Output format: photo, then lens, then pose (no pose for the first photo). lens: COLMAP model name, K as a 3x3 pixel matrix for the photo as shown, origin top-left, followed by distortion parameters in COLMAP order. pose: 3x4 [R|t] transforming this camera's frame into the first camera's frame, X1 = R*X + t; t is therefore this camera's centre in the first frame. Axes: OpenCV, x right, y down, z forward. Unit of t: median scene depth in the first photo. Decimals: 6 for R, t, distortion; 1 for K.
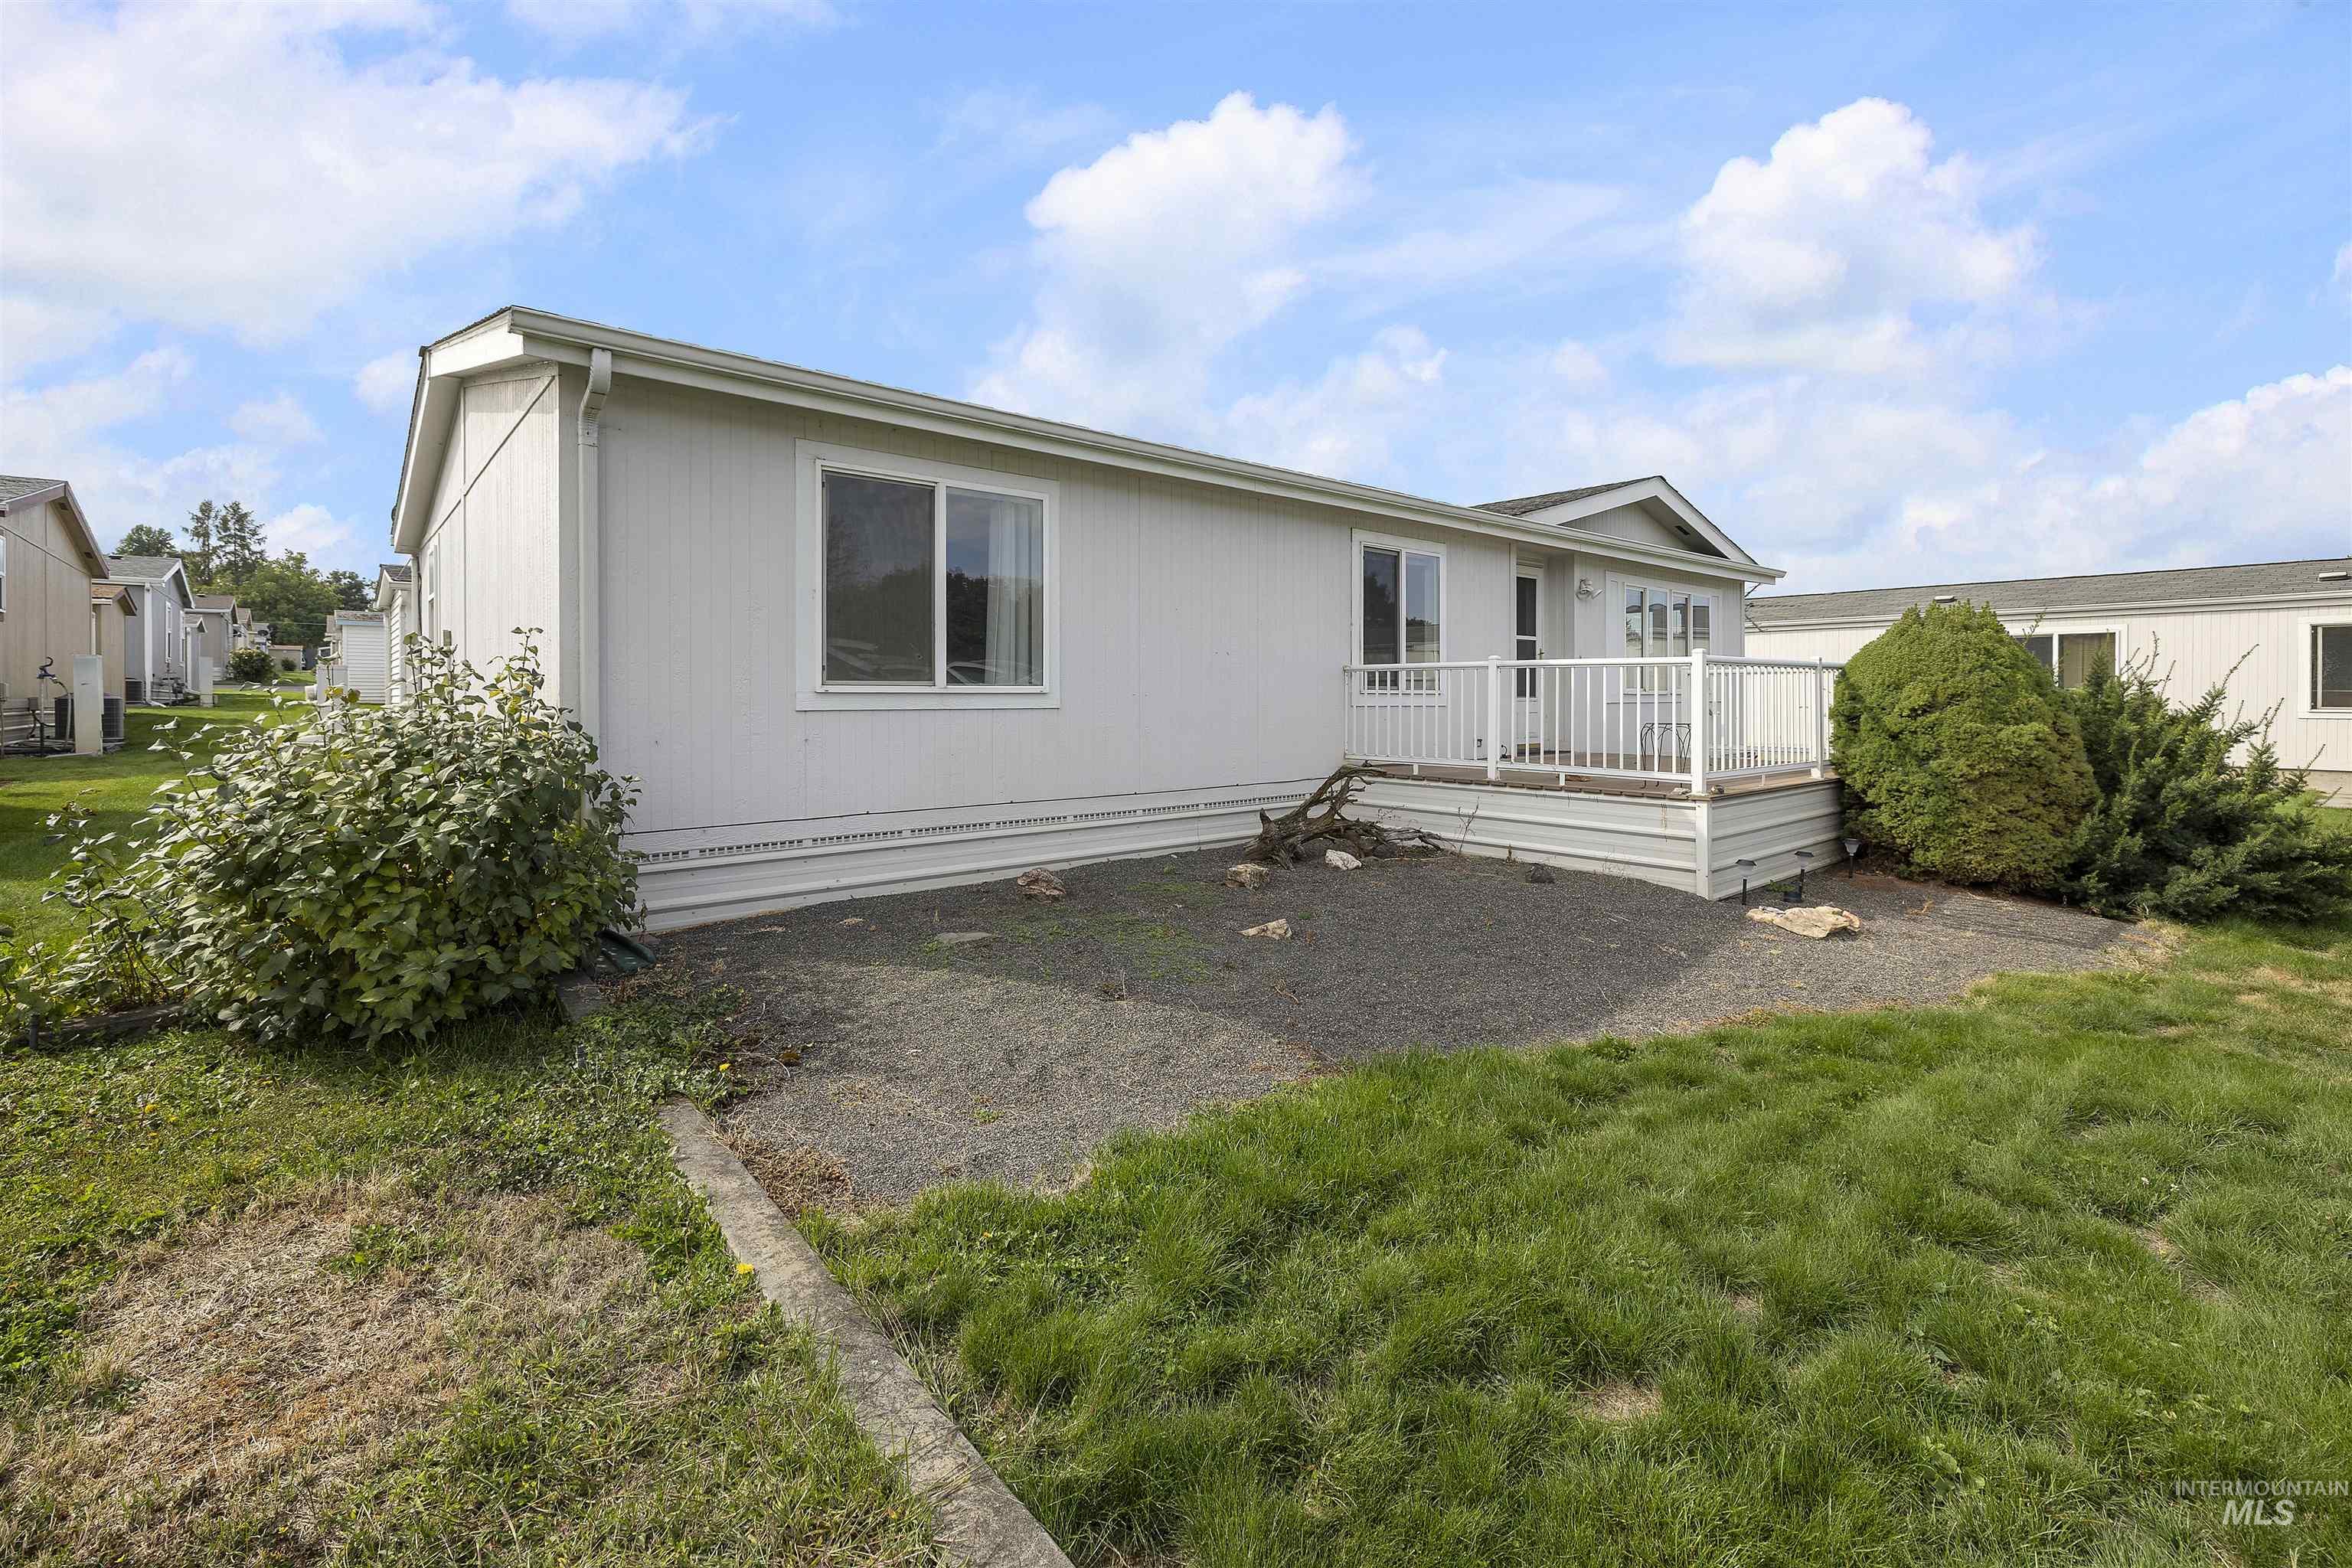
lens RADIAL K [[1024.0, 0, 1180.5], [0, 1024.0, 707.0], [0, 0, 1]] dist [0.000320, -0.000166]
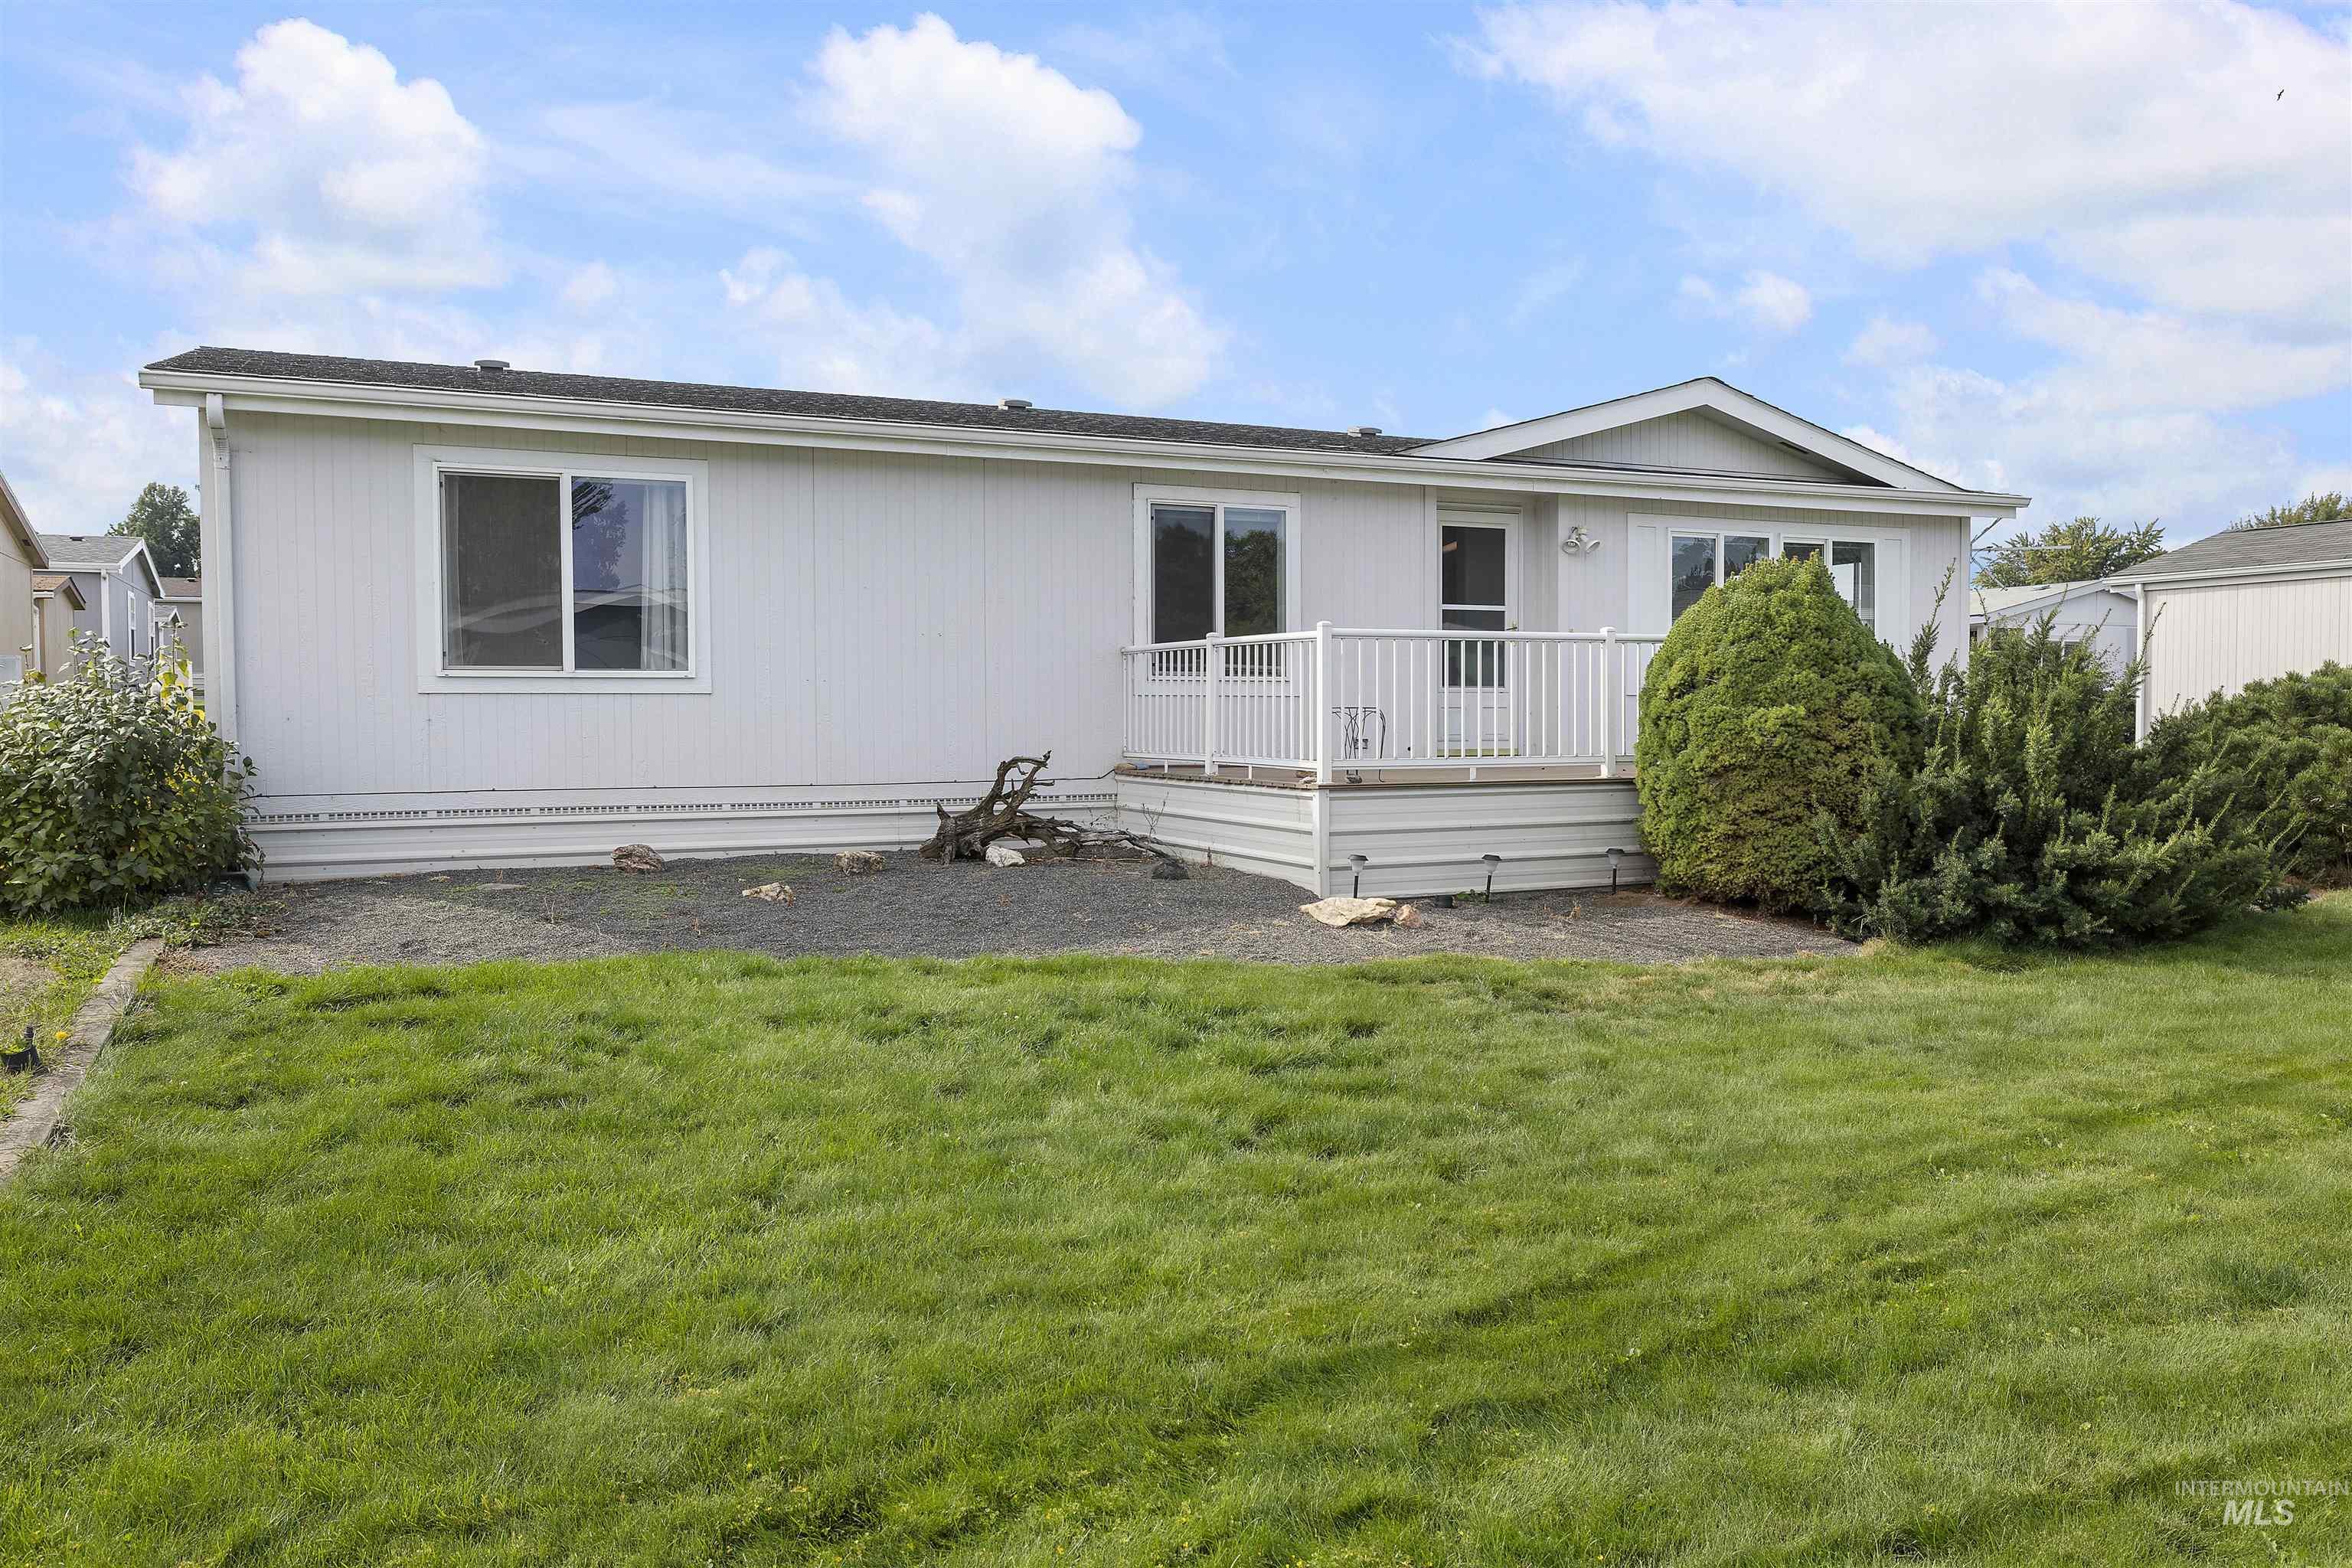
lens RADIAL K [[1743.2, 0, 1176.0], [0, 1743.2, 784.0], [0, 0, 1]] dist [-0.000441, 0.000690]
pose [[0.964006, 0.007396, -0.265777, 0.717076], [0.000645, 0.999545, 0.030158, 0.035901], [0.265879, -0.029244, 0.963563, -0.465852]]
